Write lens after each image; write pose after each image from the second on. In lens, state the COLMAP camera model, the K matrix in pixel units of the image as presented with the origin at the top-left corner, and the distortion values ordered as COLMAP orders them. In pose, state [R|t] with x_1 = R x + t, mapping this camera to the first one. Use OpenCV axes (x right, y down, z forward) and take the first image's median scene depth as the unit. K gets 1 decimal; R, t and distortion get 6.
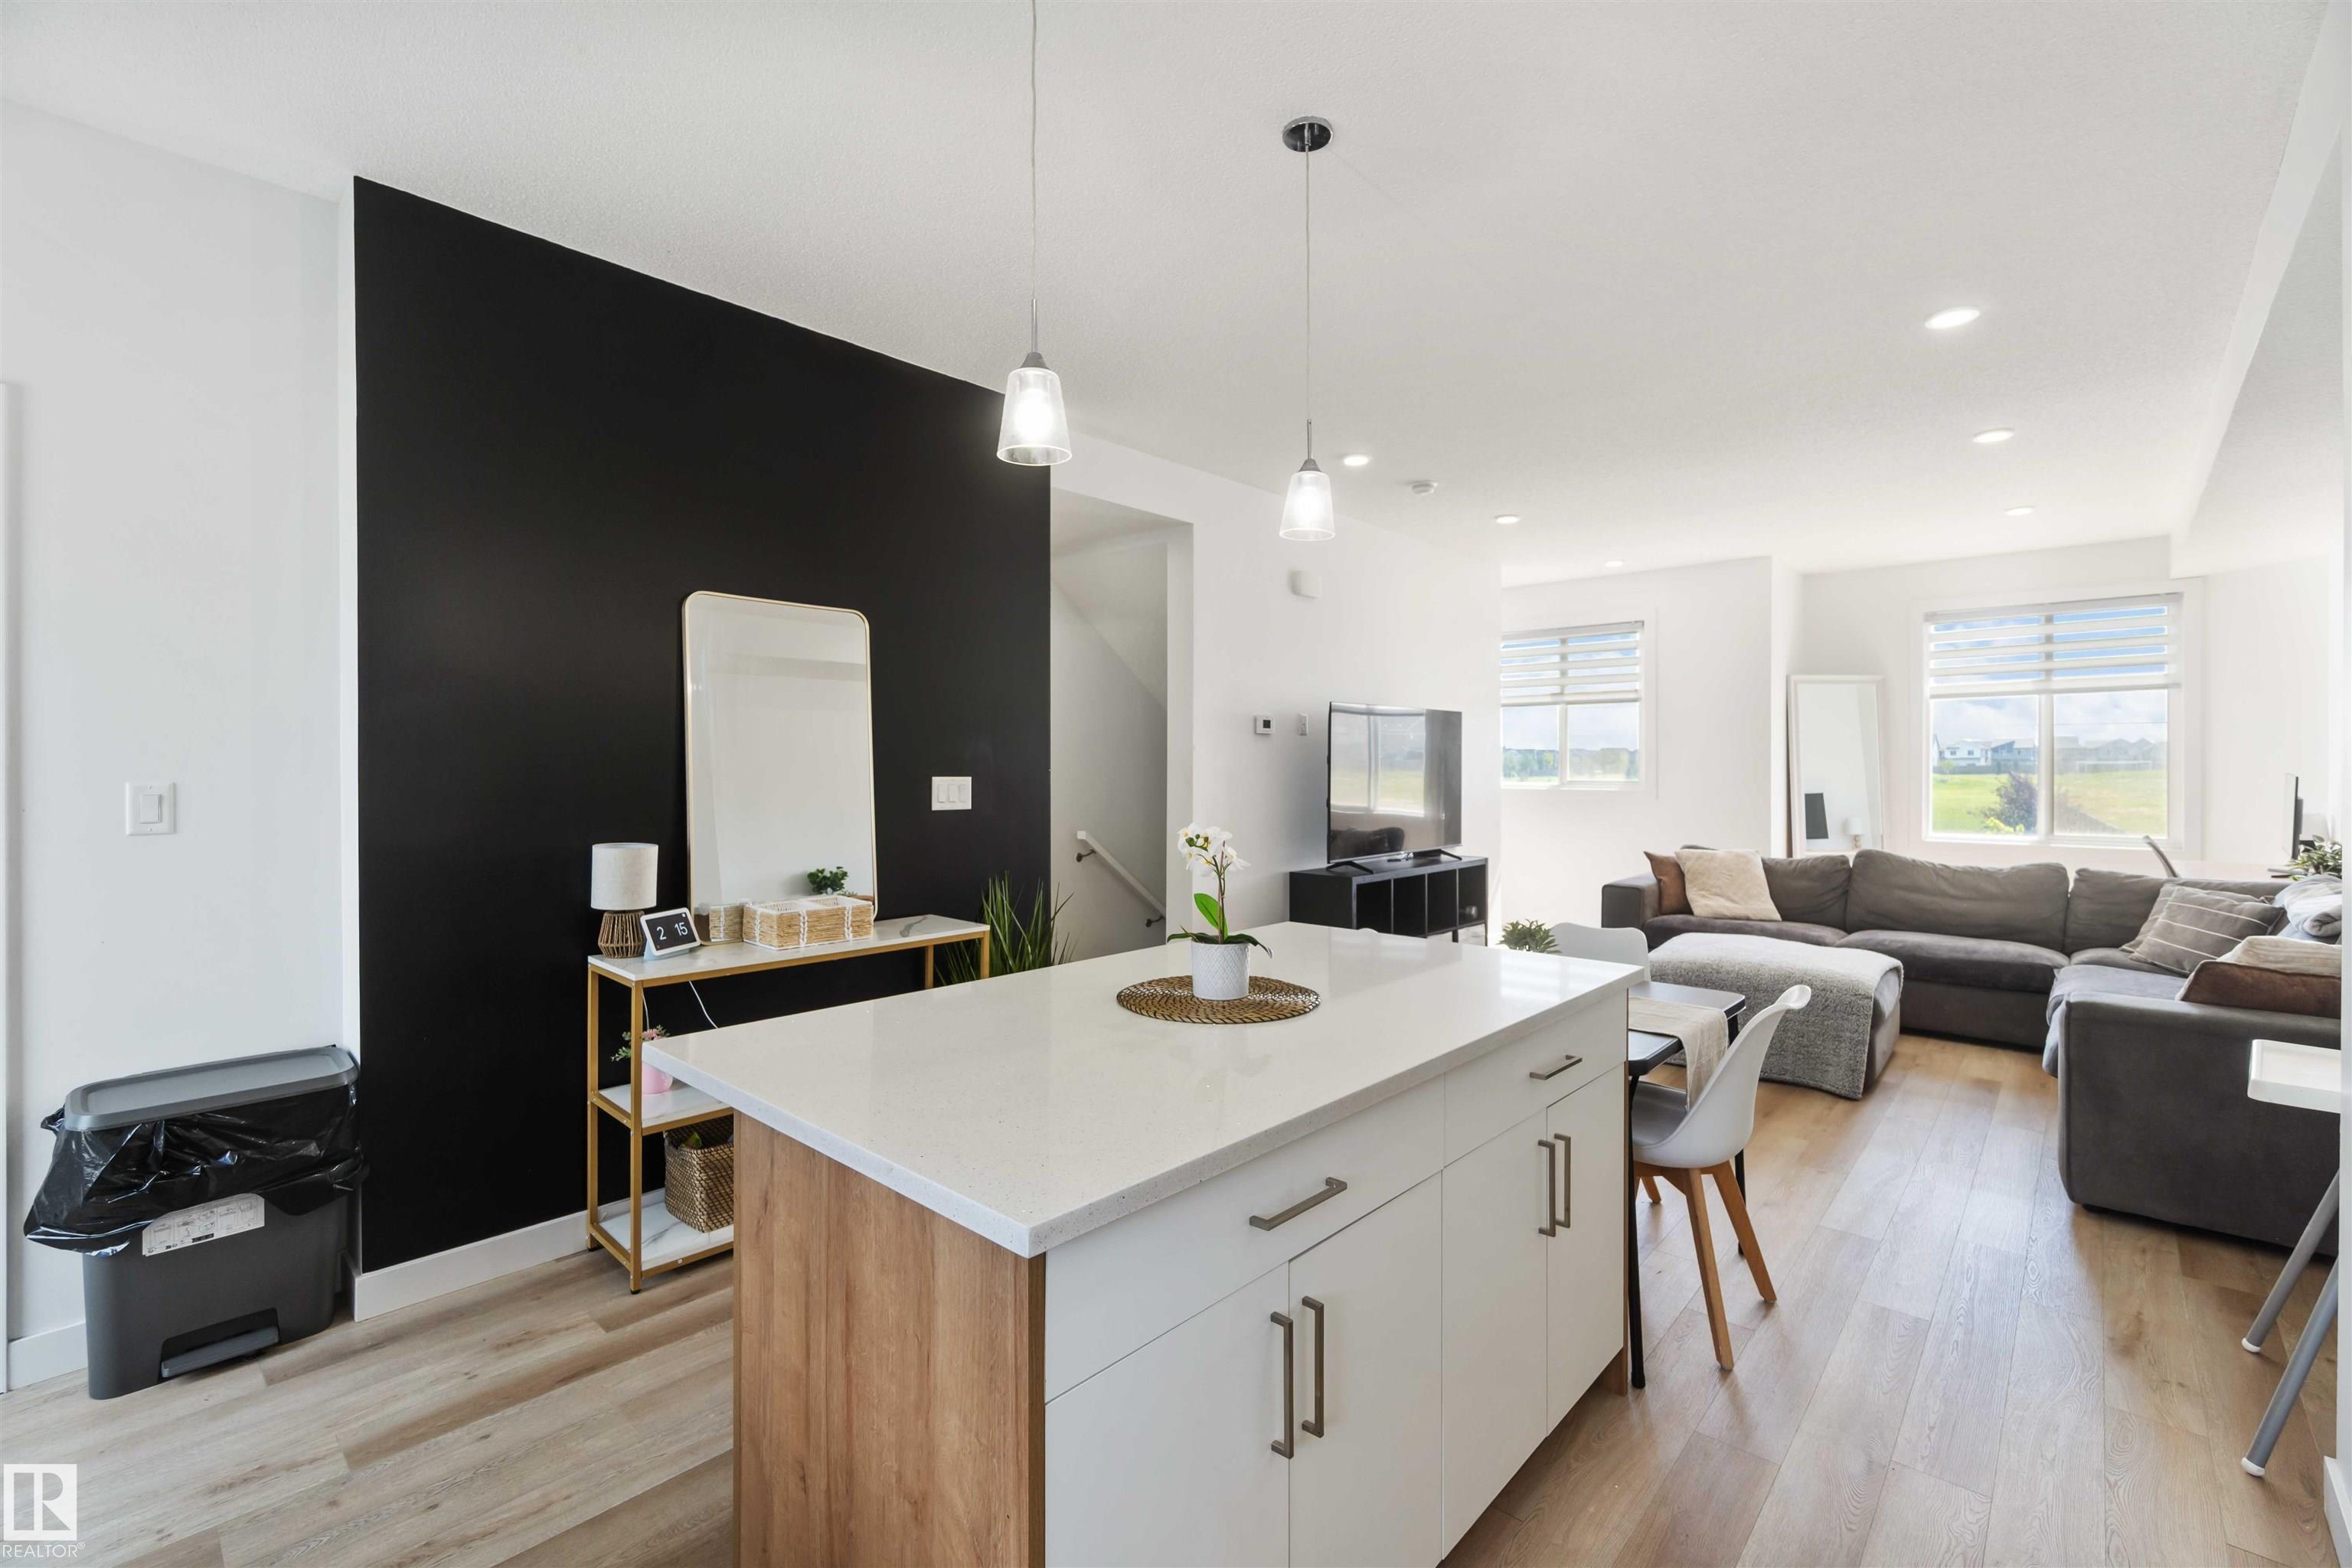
lens RADIAL K [[1016.8, 0, 1173.5], [0, 1016.8, 762.4], [0, 0, 1]] dist [0.000518, 0.001685]
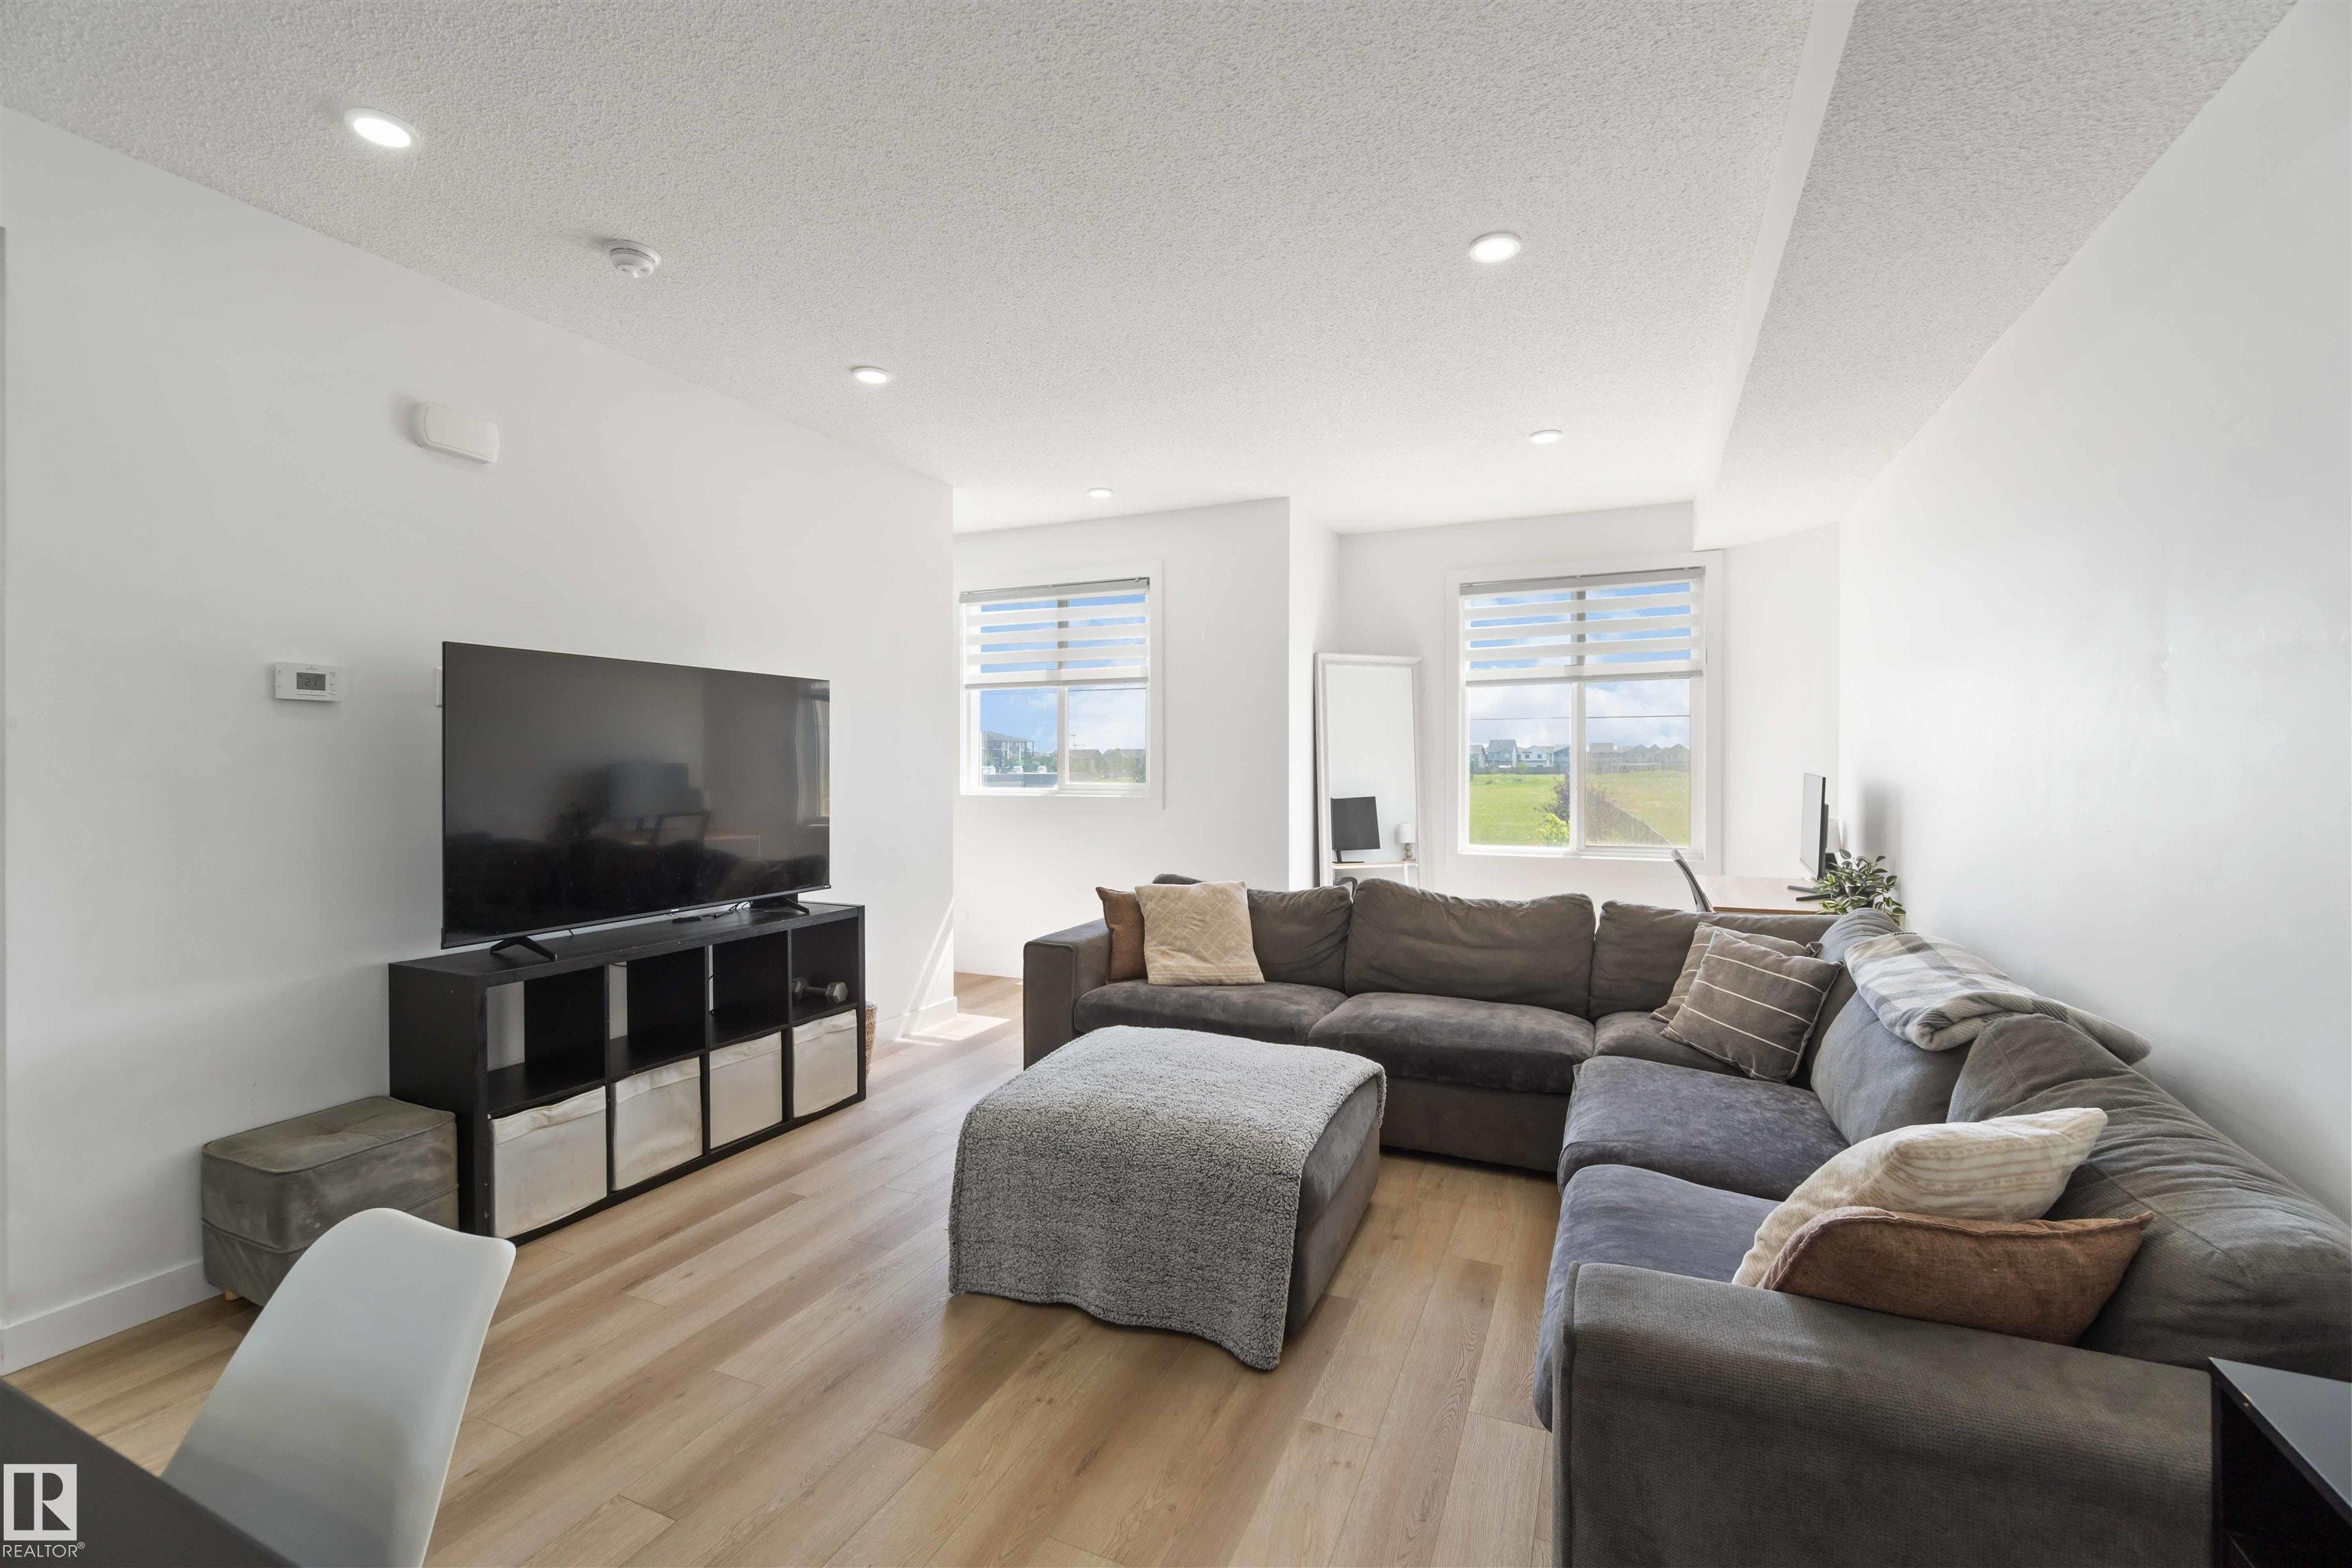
lens RADIAL K [[1016.8, 0, 1164.7], [0, 1016.8, 762.7], [0, 0, 1]] dist [0.000518, 0.001685]
pose [[0.951898, 0.001446, 0.306413, 0.334926], [-0.001119, 0.999999, -0.001241, 0.003209], [-0.306414, 0.000838, 0.951898, 0.369505]]
